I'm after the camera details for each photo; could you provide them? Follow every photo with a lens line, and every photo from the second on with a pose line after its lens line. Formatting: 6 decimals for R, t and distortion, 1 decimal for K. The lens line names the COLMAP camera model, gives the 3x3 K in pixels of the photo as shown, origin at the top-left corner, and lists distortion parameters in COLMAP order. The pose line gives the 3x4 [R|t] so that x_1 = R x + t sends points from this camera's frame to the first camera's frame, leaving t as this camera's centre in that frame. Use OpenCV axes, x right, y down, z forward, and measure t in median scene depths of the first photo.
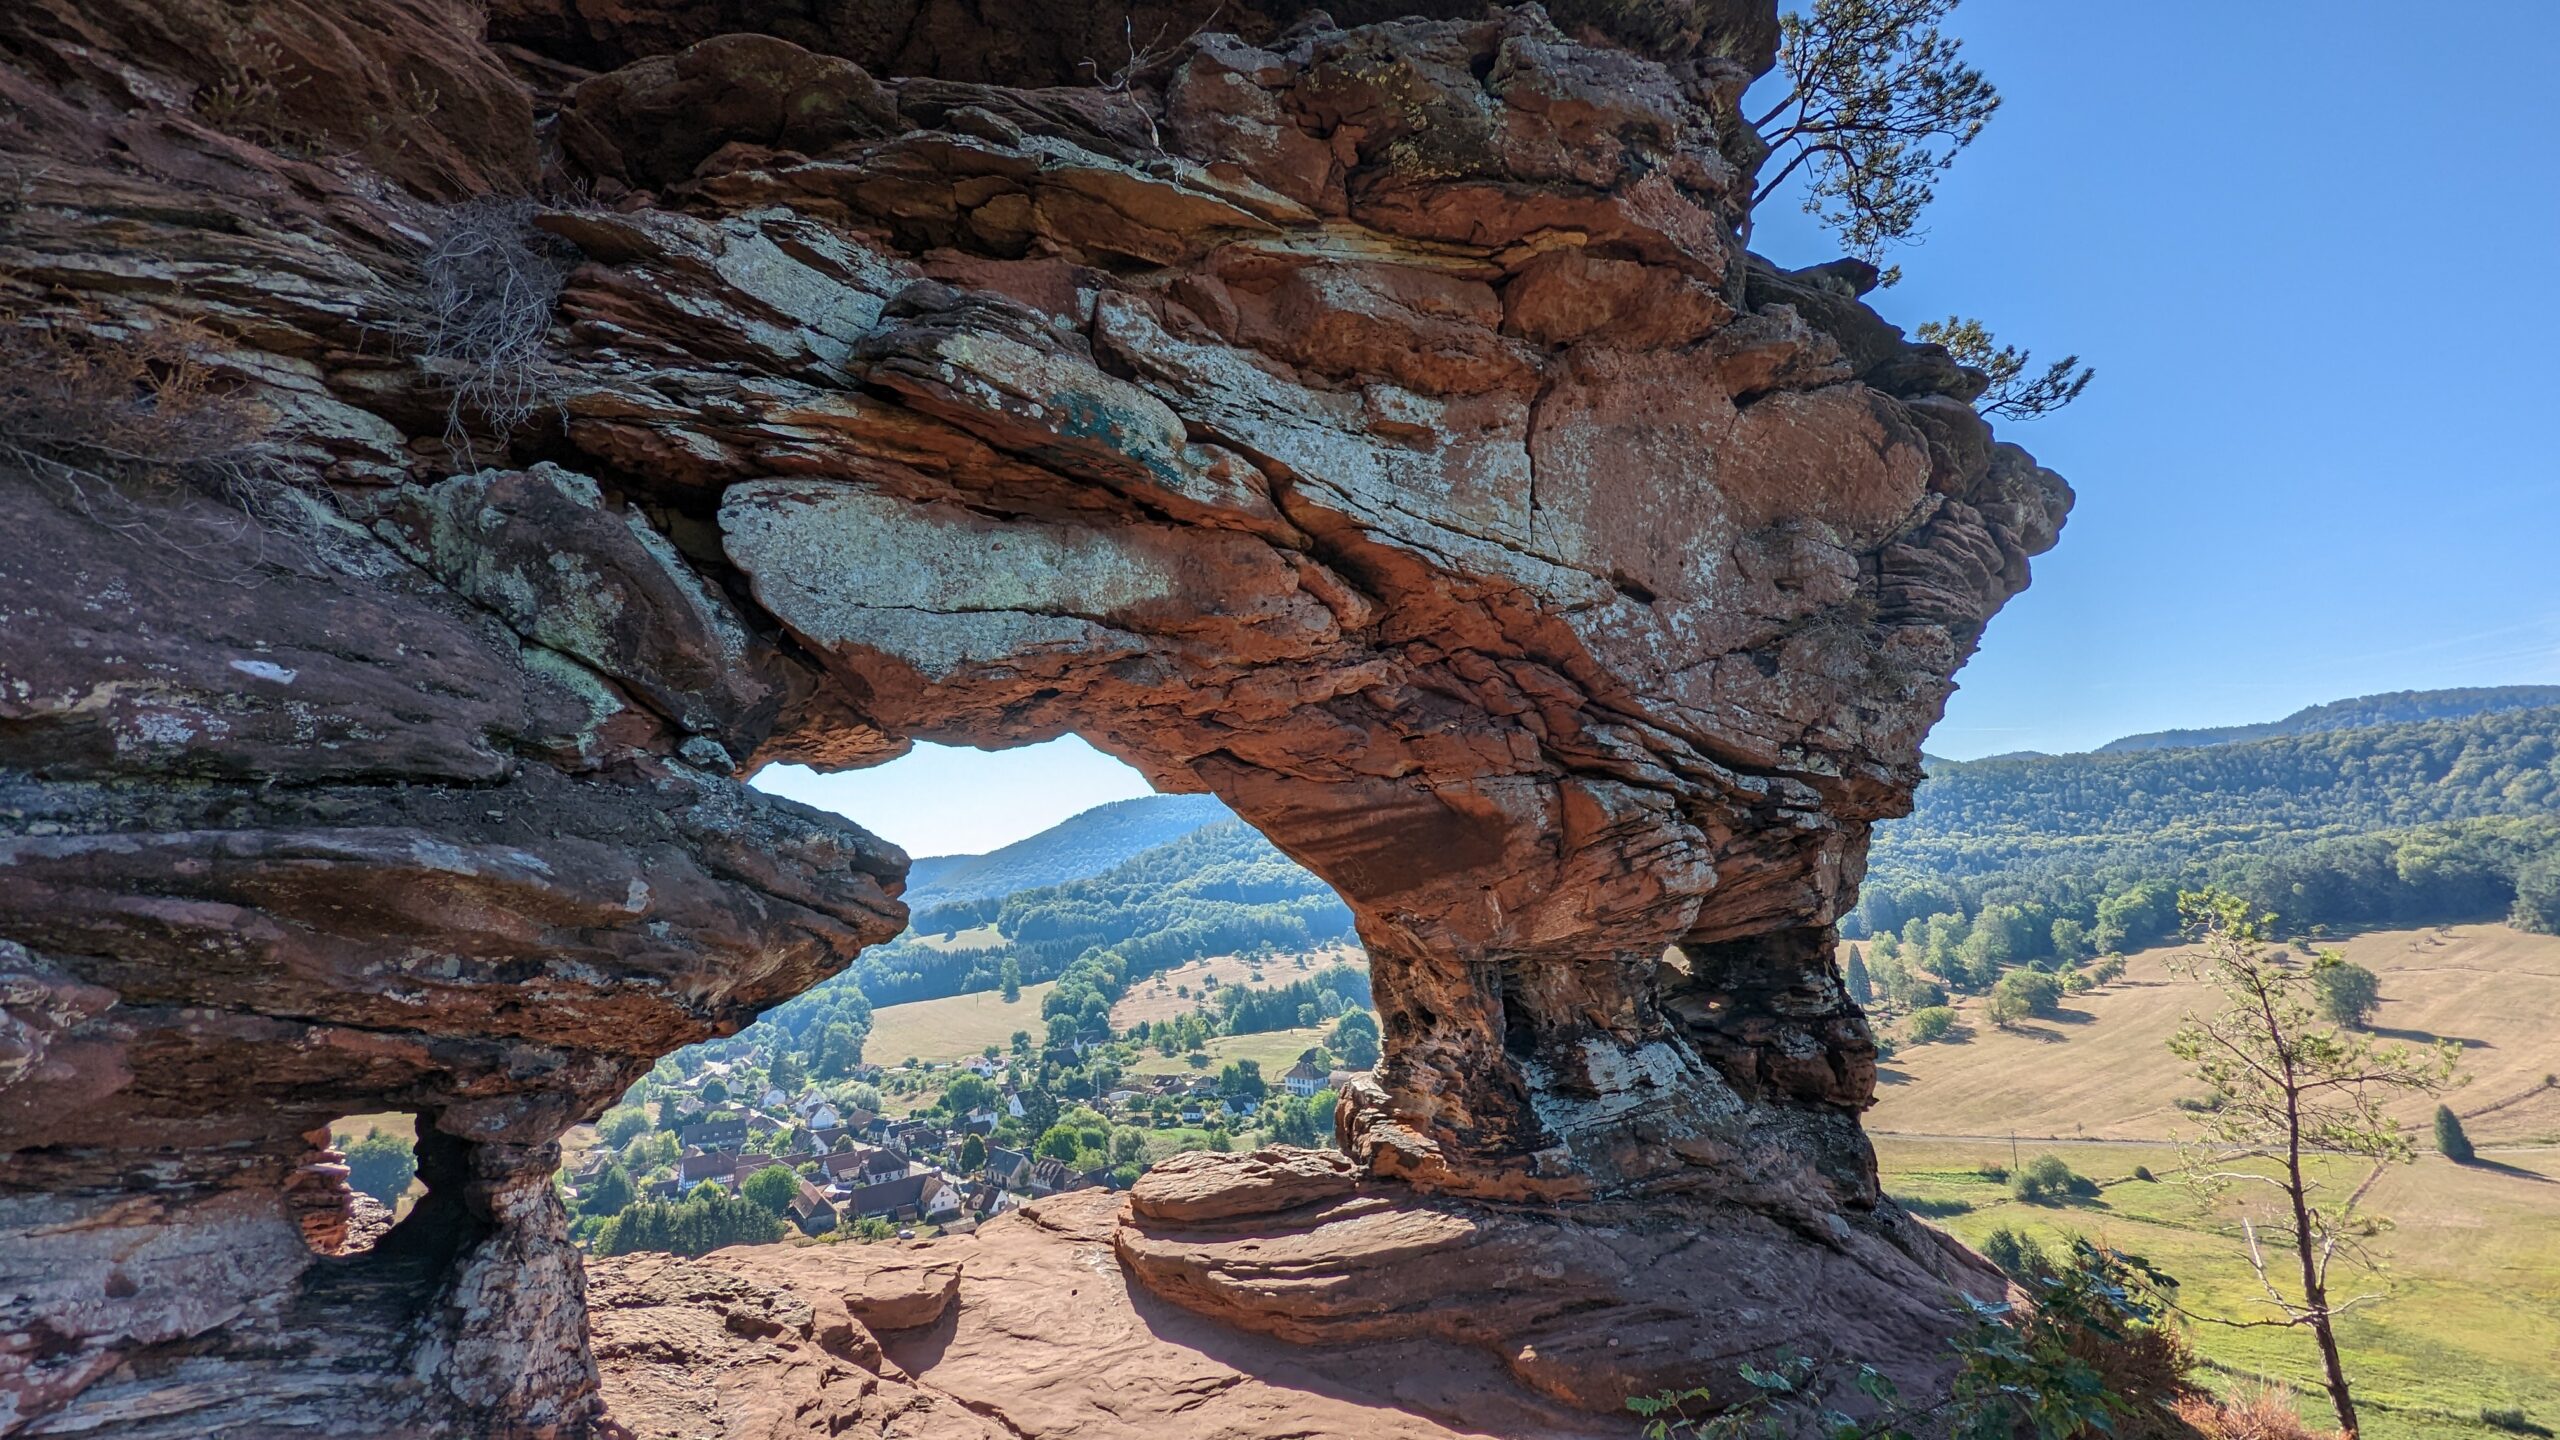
lens RADIAL K [[1189.3, 0, 1260.5], [0, 1189.3, 728.8], [0, 0, 1]] dist [0.010000, -0.000216]
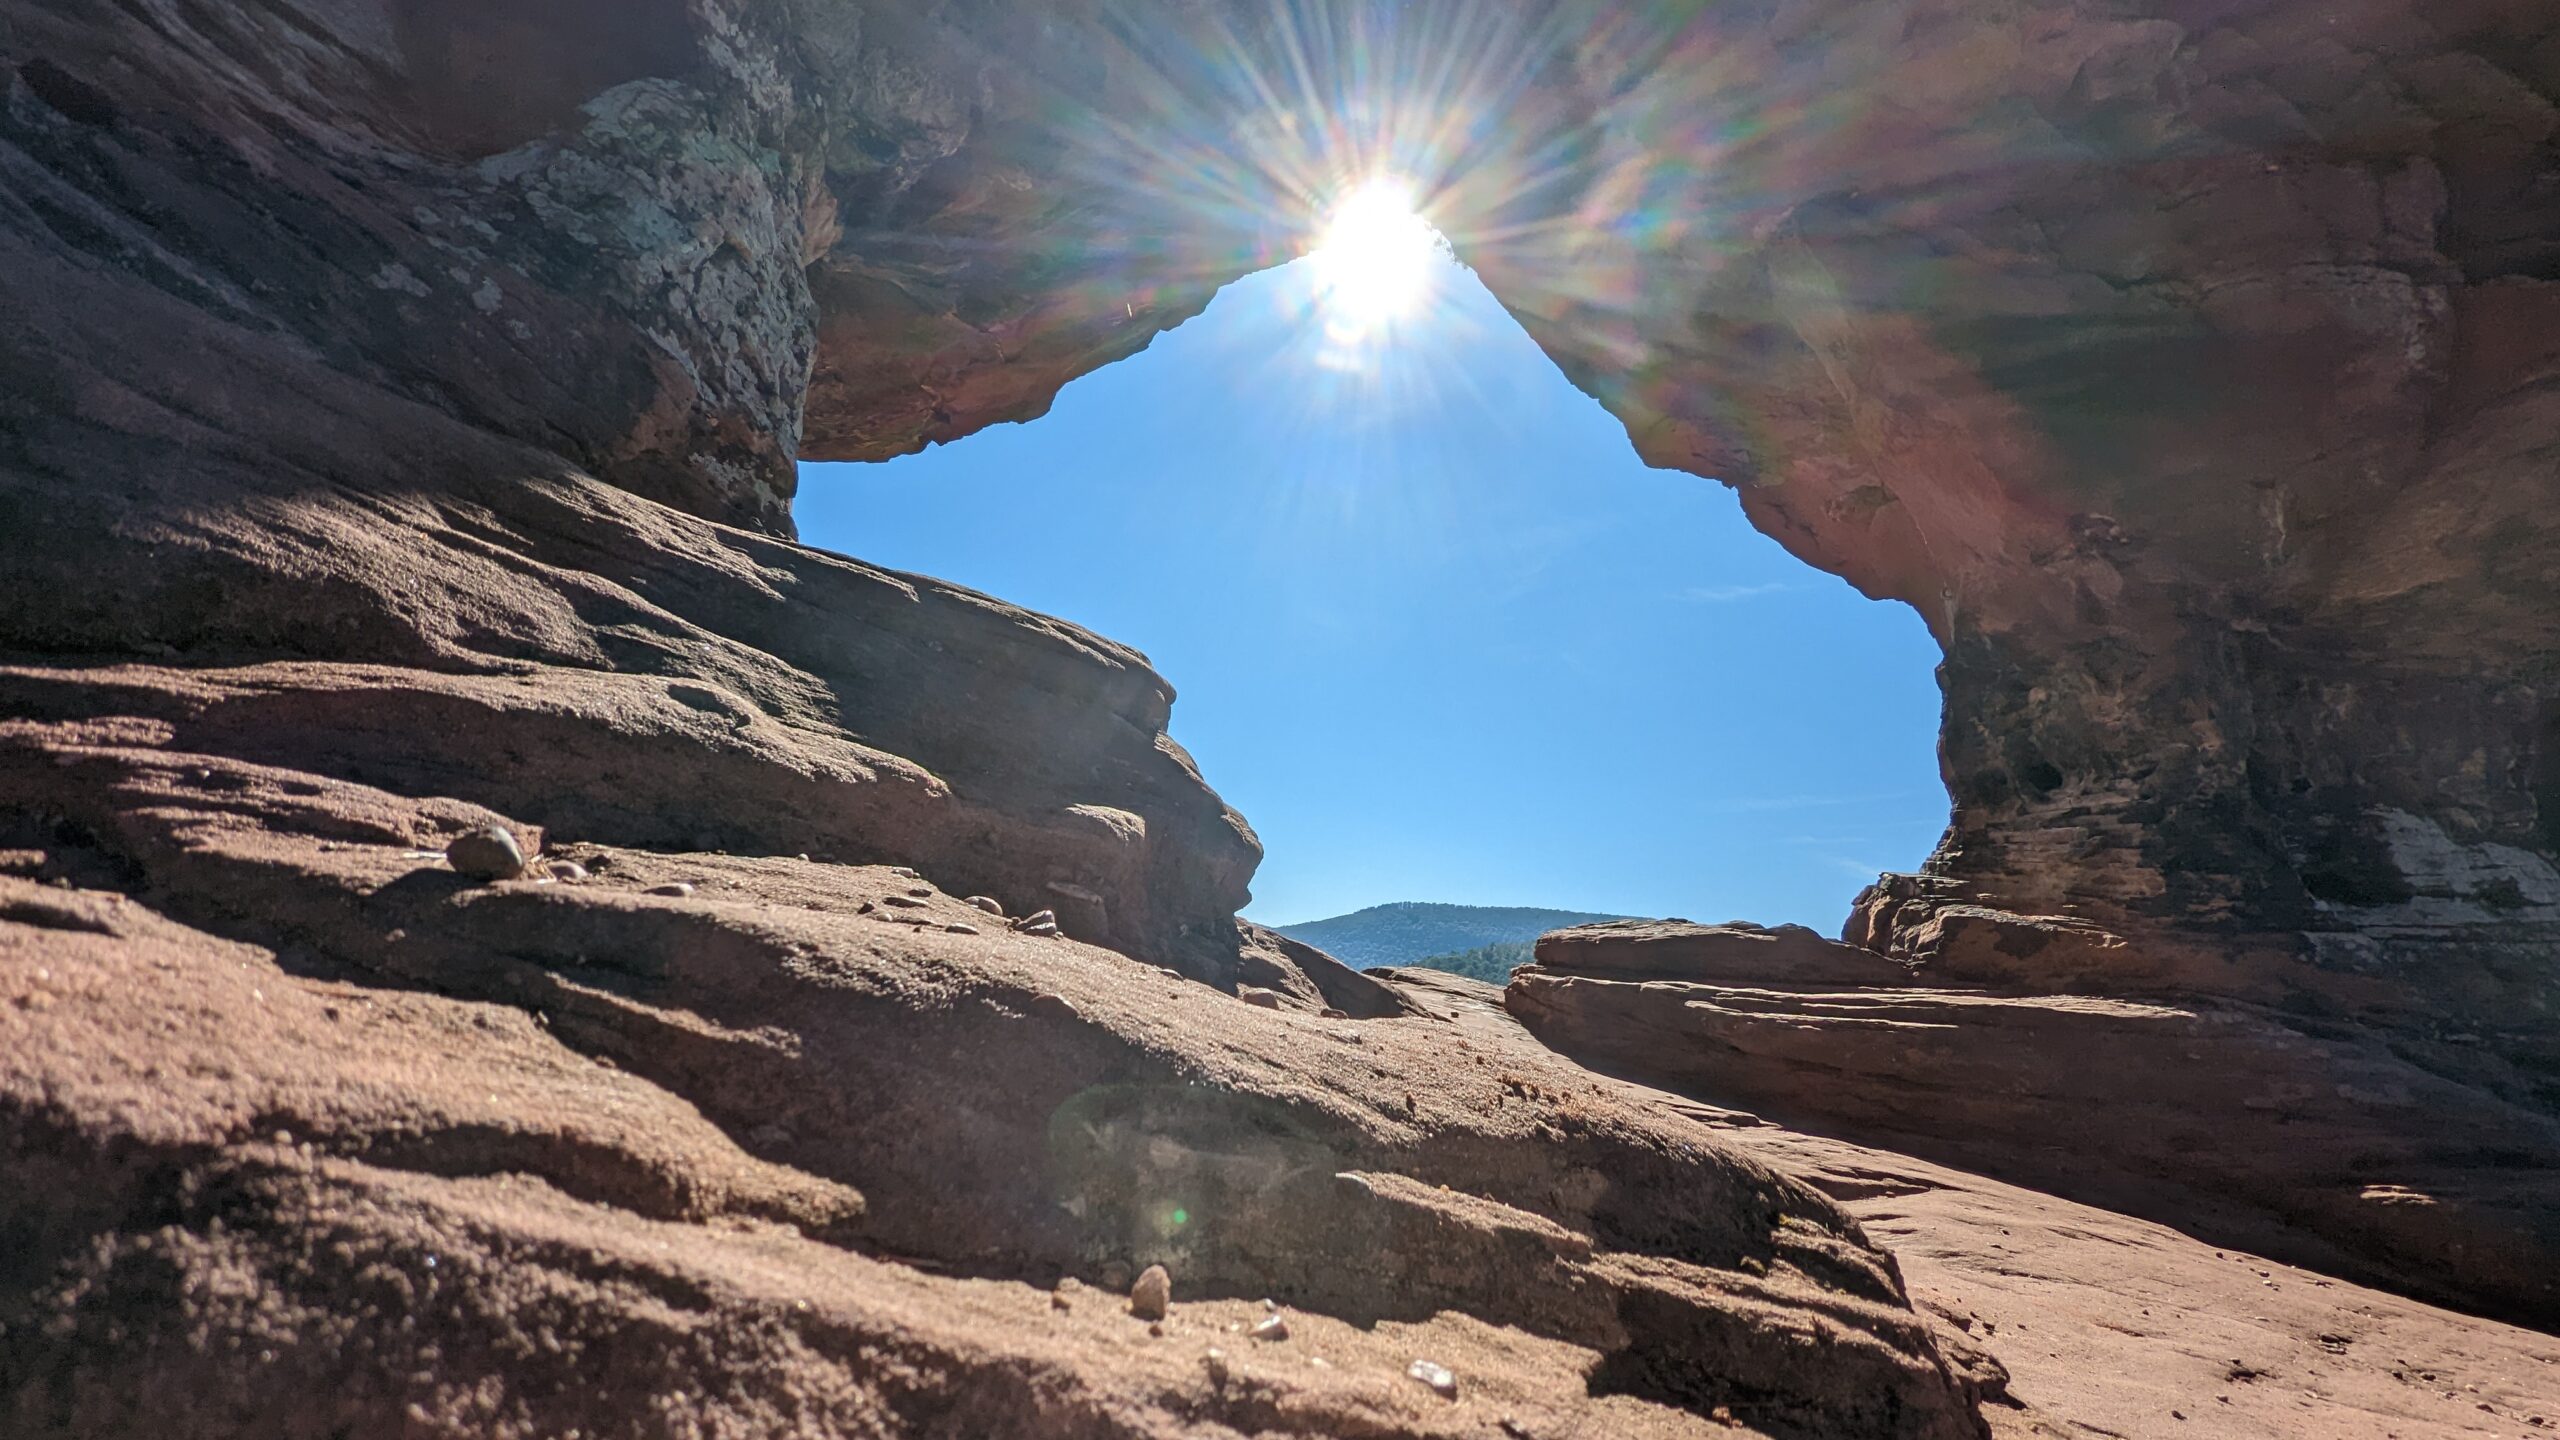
lens RADIAL K [[1189.3, 0, 1260.5], [0, 1189.3, 728.8], [0, 0, 1]] dist [0.010000, -0.000216]
pose [[0.953476, 0.154689, -0.258756, -0.146580], [-0.176723, 0.982175, -0.064035, 0.473446], [0.244239, 0.106784, 0.963818, 0.370704]]
